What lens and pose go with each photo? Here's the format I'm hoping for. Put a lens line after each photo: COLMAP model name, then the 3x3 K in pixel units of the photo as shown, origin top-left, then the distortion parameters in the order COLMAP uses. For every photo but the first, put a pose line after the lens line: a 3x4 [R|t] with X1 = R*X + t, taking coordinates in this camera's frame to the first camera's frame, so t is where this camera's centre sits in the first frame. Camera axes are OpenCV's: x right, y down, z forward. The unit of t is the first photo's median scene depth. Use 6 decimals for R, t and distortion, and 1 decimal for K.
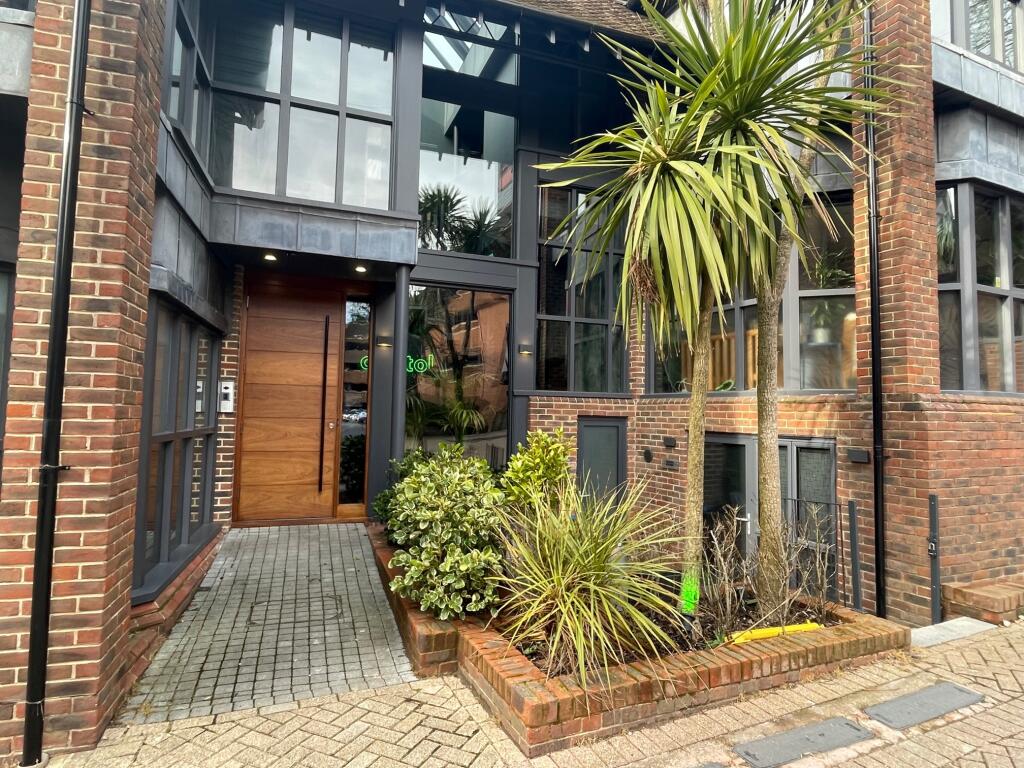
lens RADIAL K [[588.2, 0, 509.8], [0, 588.2, 378.1], [0, 0, 1]] dist [-0.004077, -0.000304]
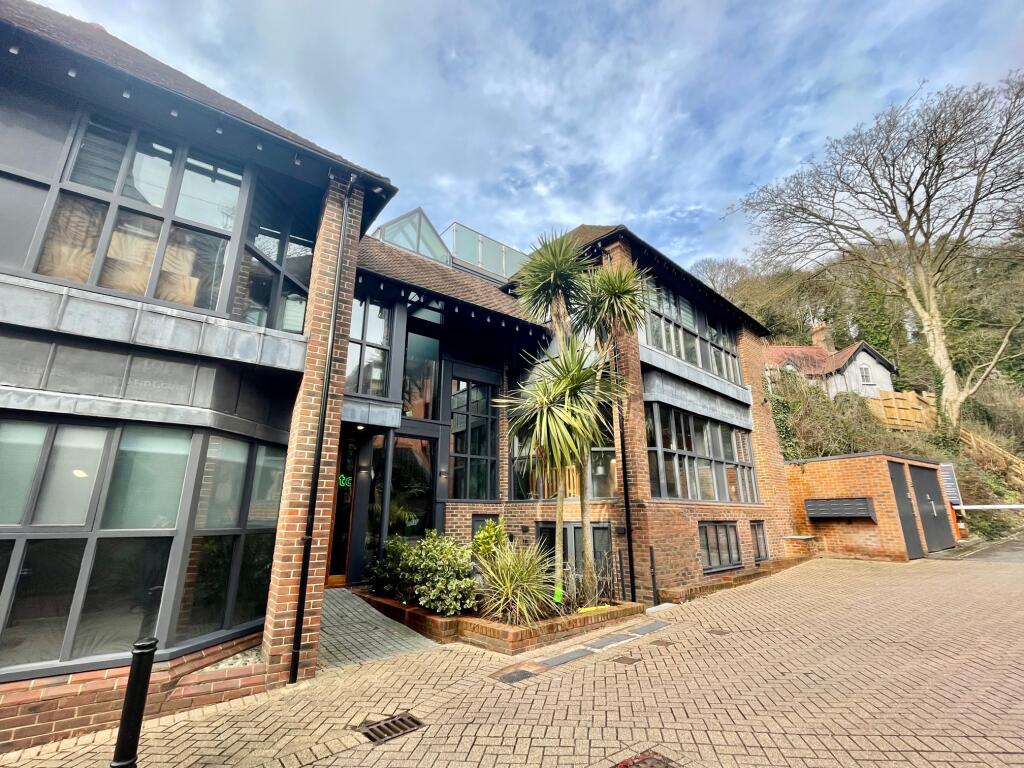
lens RADIAL K [[468.2, 0, 508.2], [0, 468.2, 381.6], [0, 0, 1]] dist [-0.005669, 0.000086]
pose [[0.948085, 0.069164, 0.310405, -0.357170], [0.000383, 0.975814, -0.218602, -0.021664], [-0.318017, 0.207372, 0.925128, -0.552068]]
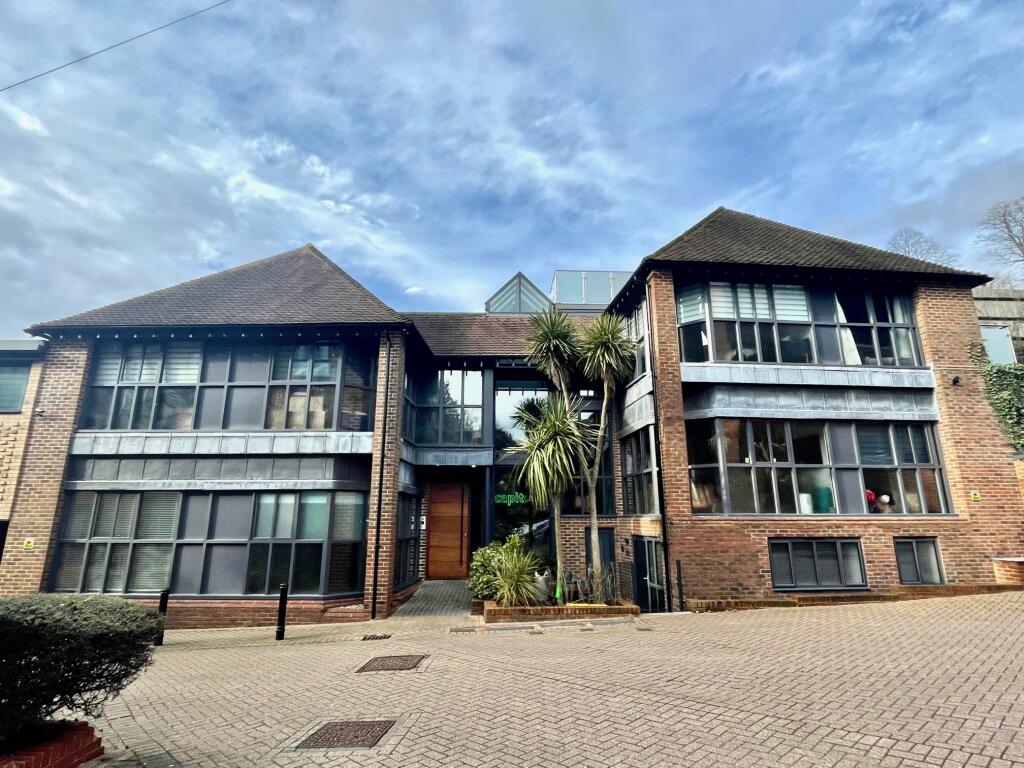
lens RADIAL K [[549.3, 0, 511.6], [0, 549.3, 377.9], [0, 0, 1]] dist [-0.003717, -0.001374]
pose [[0.945909, -0.101626, -0.308104, 0.781232], [0.039348, 0.978598, -0.201983, -0.101489], [0.322037, 0.178934, 0.929664, -1.373565]]
